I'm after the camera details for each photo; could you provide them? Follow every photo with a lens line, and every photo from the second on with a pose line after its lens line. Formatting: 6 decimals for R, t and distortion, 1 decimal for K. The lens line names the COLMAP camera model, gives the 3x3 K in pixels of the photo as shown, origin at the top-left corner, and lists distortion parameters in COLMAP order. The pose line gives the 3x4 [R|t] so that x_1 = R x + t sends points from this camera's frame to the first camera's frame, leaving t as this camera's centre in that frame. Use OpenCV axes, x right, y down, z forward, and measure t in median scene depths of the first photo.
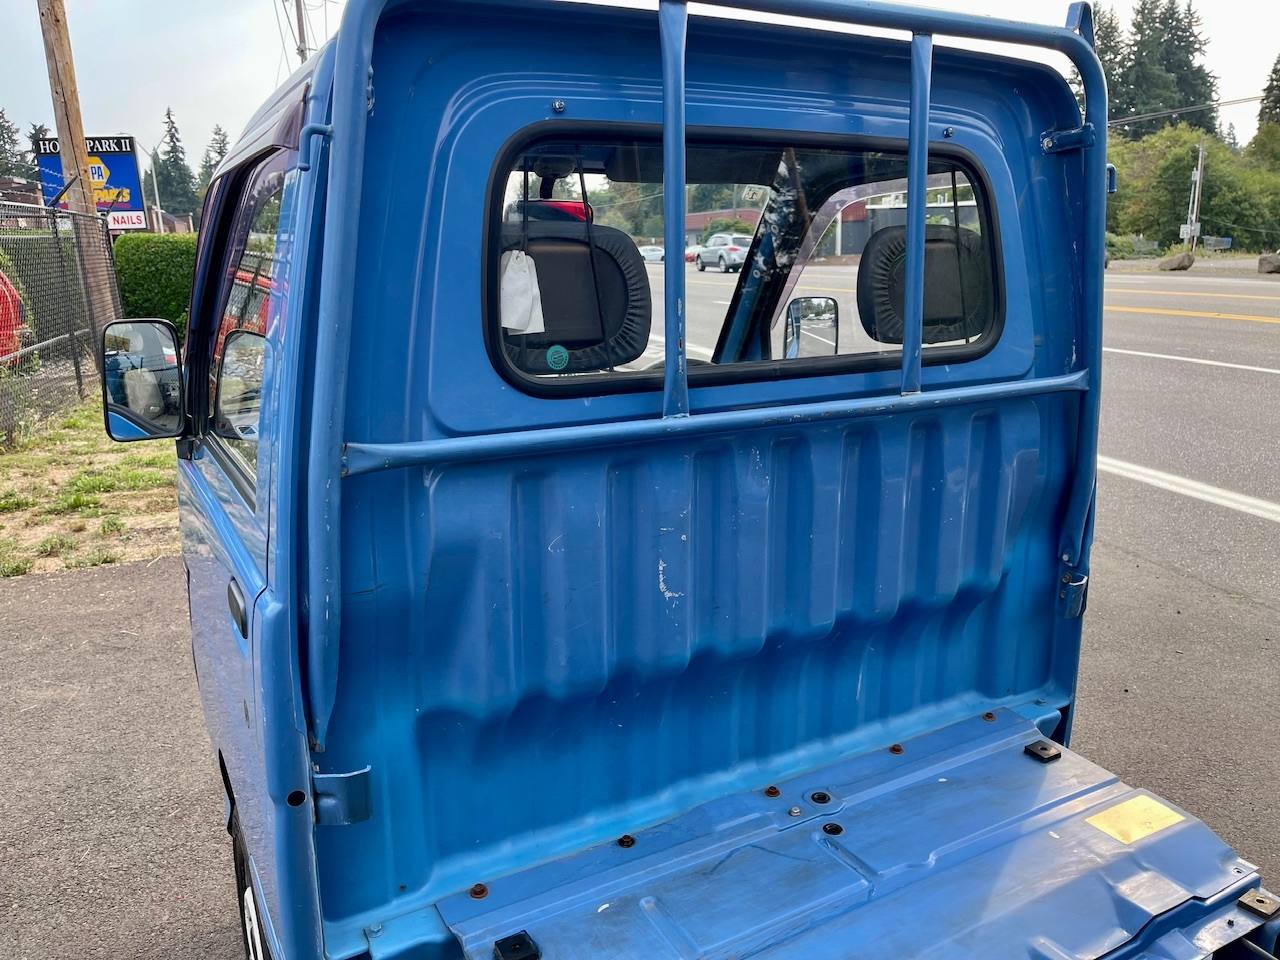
lens RADIAL K [[975.7, 0, 640.9], [0, 975.7, 472.2], [0, 0, 1]] dist [0.065405, -0.111328]
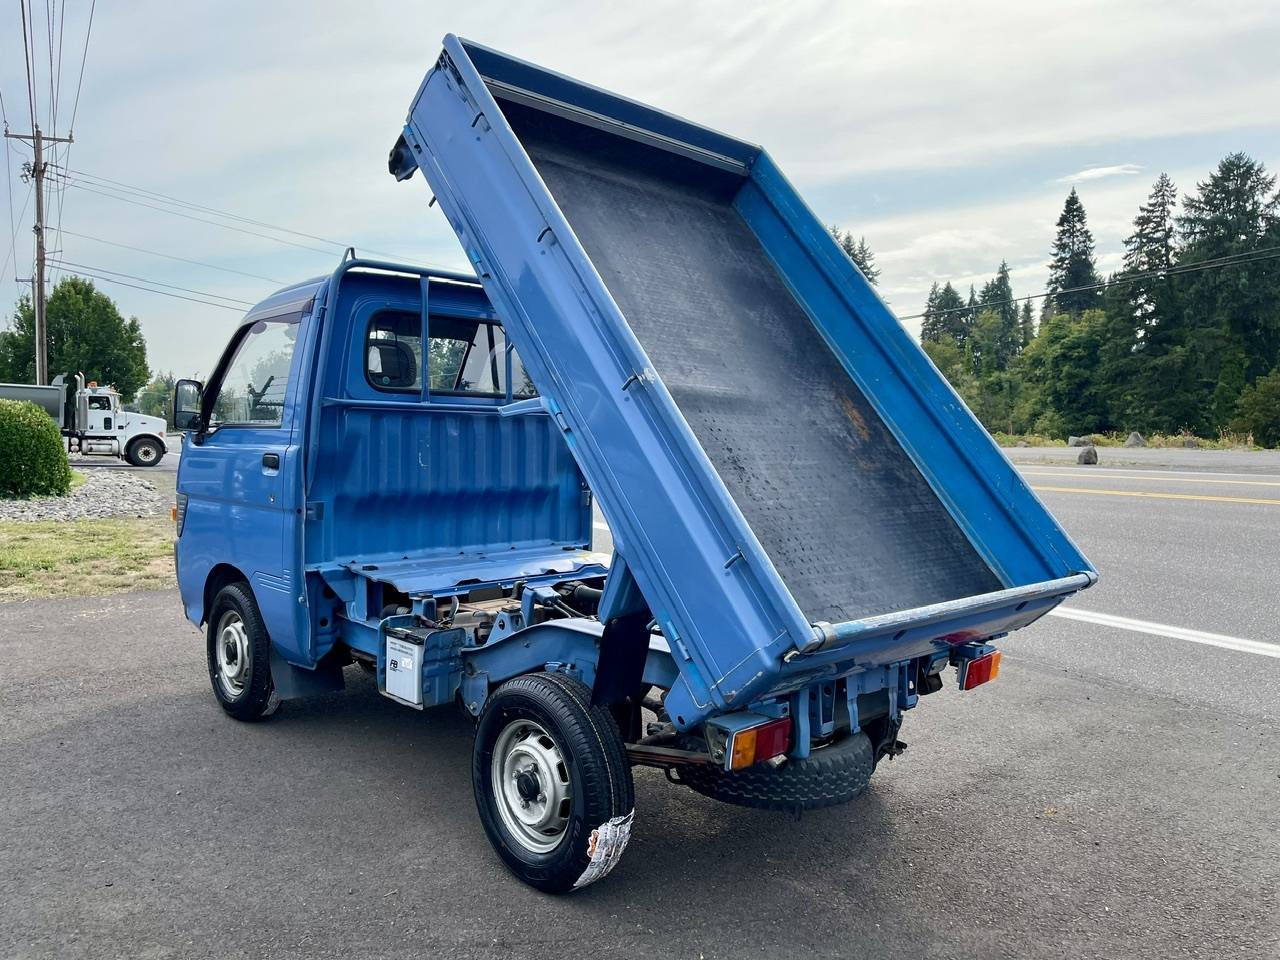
lens RADIAL K [[979.5, 0, 665.7], [0, 979.5, 463.8], [0, 0, 1]] dist [0.009020, 0.009810]
pose [[0.960034, 0.010933, 0.279670, -0.077891], [0.044088, 0.980854, -0.189687, 0.599532], [-0.276389, 0.194436, 0.941171, -1.650209]]
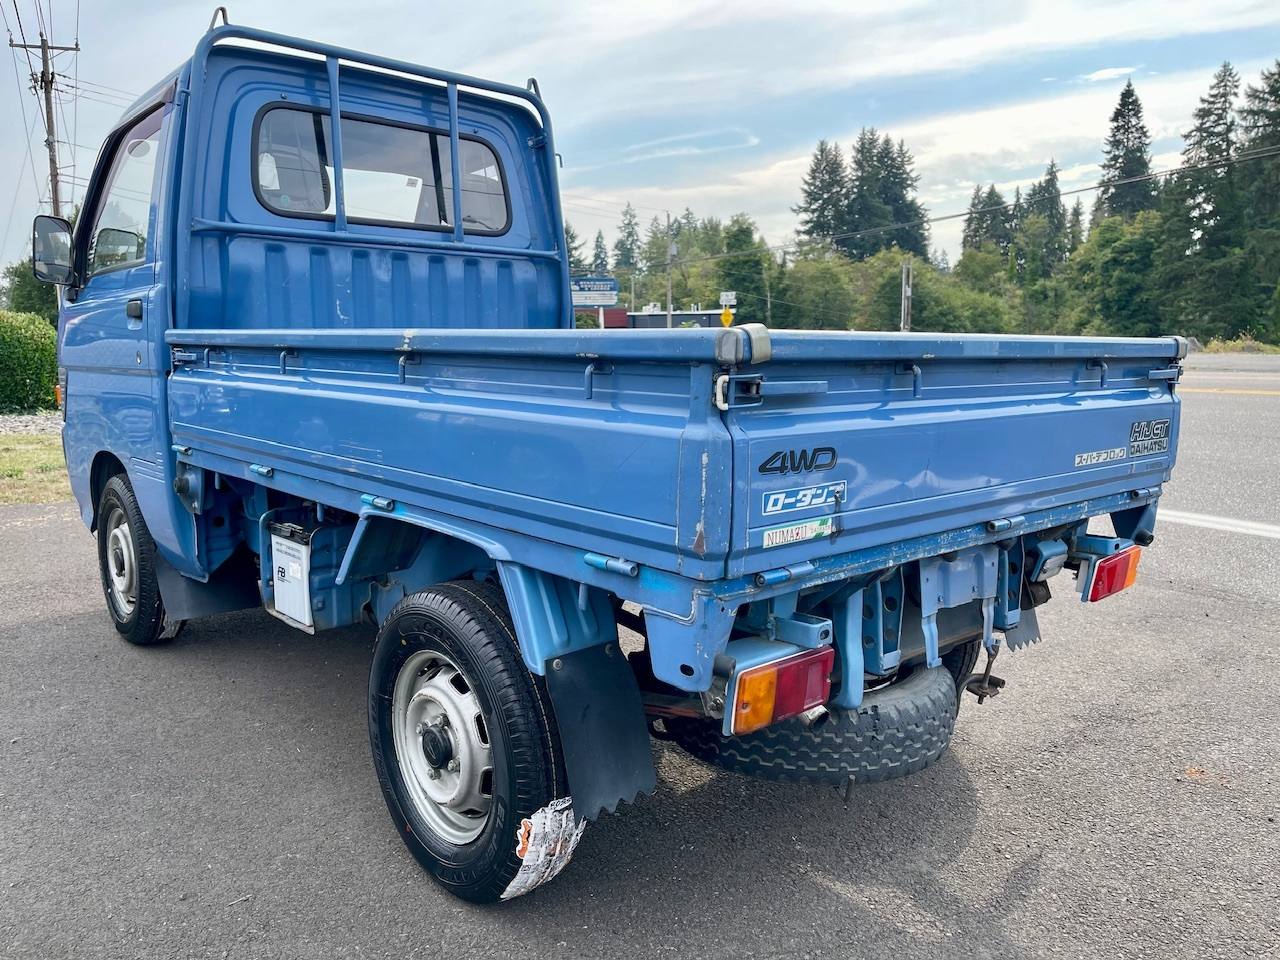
lens RADIAL K [[975.8, 0, 650.4], [0, 975.8, 476.2], [0, 0, 1]] dist [0.078238, -0.120348]
pose [[0.972400, -0.025031, 0.231973, 0.153258], [0.048814, 0.994052, -0.097358, 0.624237], [-0.228156, 0.105995, 0.967838, -1.085800]]
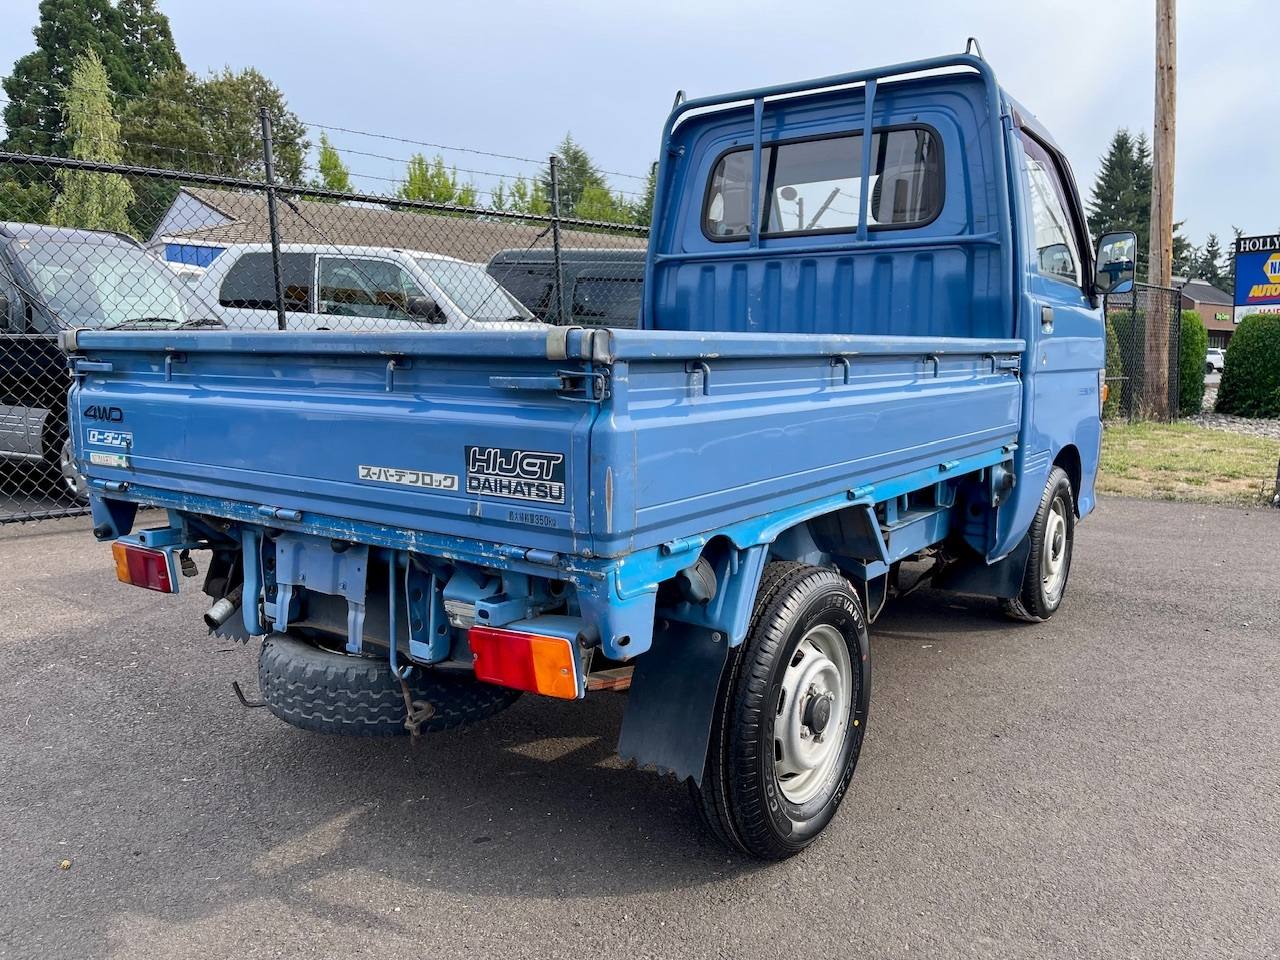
lens RADIAL K [[986.7, 0, 642.2], [0, 986.7, 478.5], [0, 0, 1]] dist [0.064729, -0.107036]
pose [[0.433389, 0.121595, -0.892966, 1.921586], [-0.215577, 0.976077, 0.028284, 0.435384], [0.875043, 0.180245, 0.449234, -0.289035]]
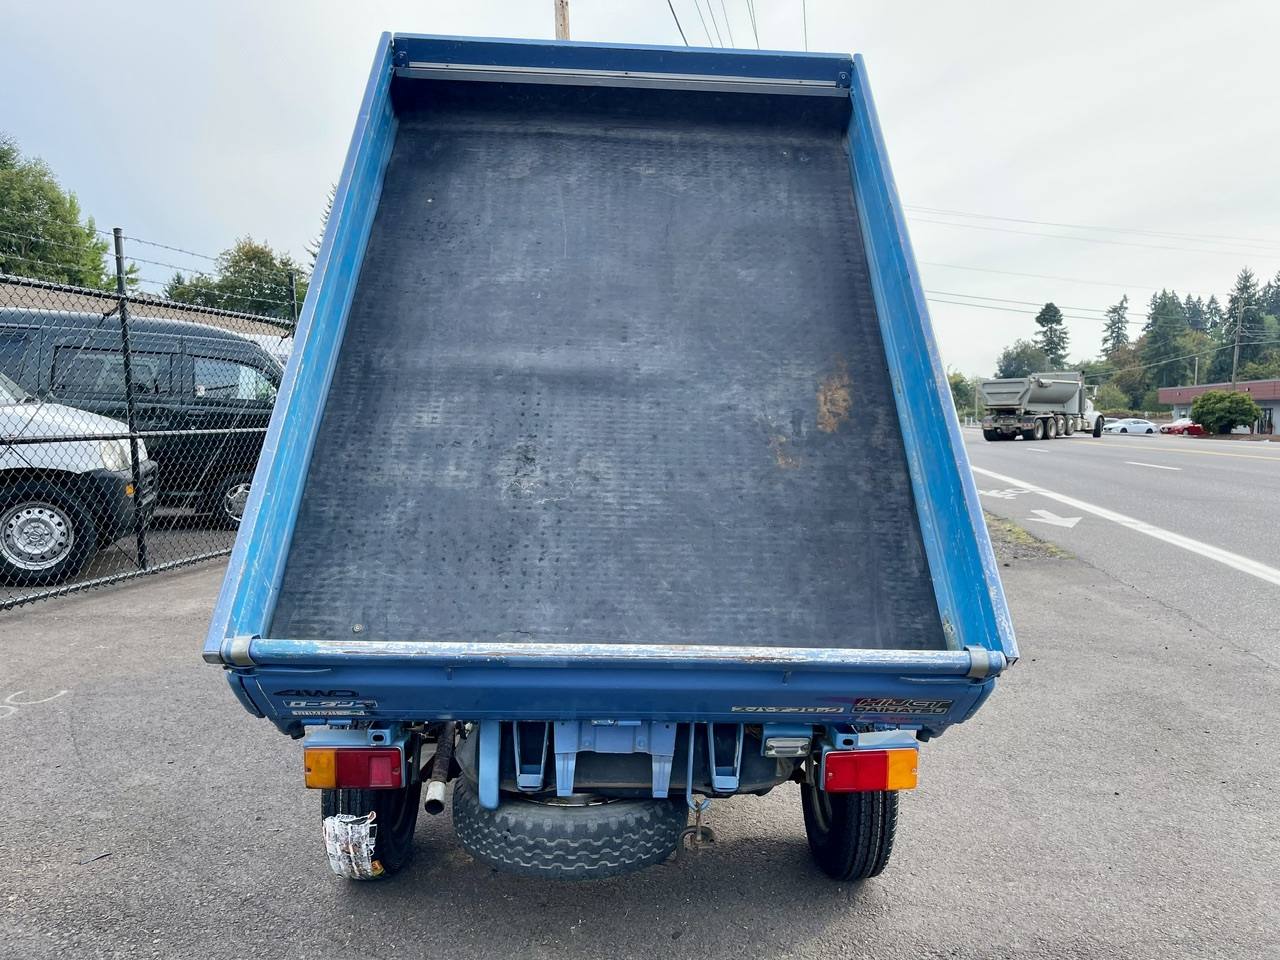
lens RADIAL K [[976.9, 0, 658.3], [0, 976.9, 494.9], [0, 0, 1]] dist [0.009062, -0.004773]
pose [[0.894635, 0.058057, -0.443009, 1.361118], [-0.124463, 0.984657, -0.122306, 0.488362], [0.429112, 0.164558, 0.888135, -1.272478]]
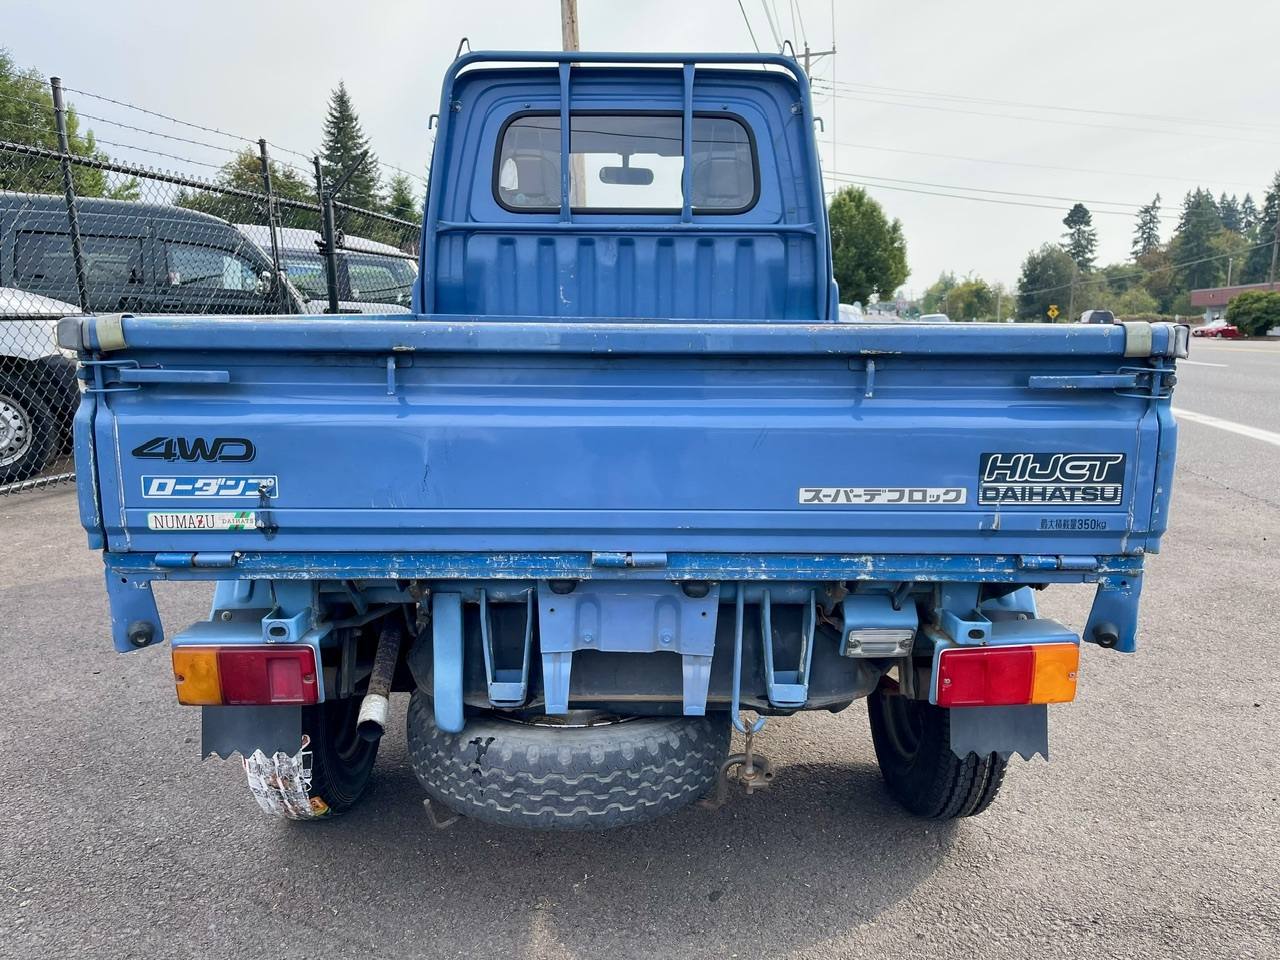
lens RADIAL K [[986.7, 0, 642.2], [0, 986.7, 478.5], [0, 0, 1]] dist [0.064729, -0.107036]
pose [[0.881740, 0.080149, -0.464877, 1.170275], [-0.115148, 0.992220, -0.047336, 0.559565], [0.457466, 0.095267, 0.884109, -0.890480]]
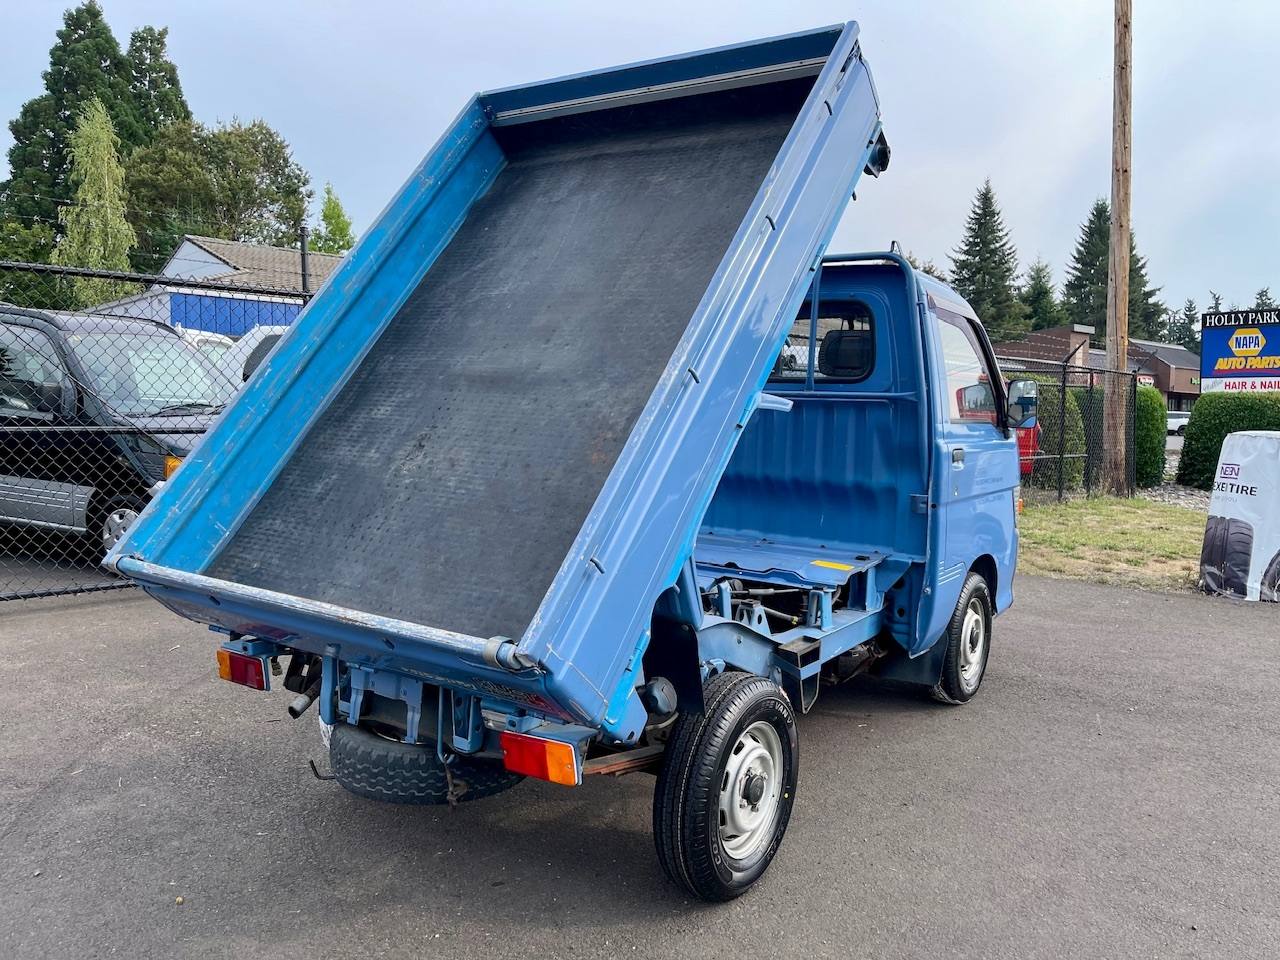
lens RADIAL K [[984.9, 0, 653.4], [0, 984.9, 476.7], [0, 0, 1]] dist [0.061579, -0.102007]
pose [[0.449261, 0.087189, -0.889136, 2.295472], [-0.233015, 0.972215, -0.022402, 0.276993], [0.862478, 0.217247, 0.457094, -0.500281]]
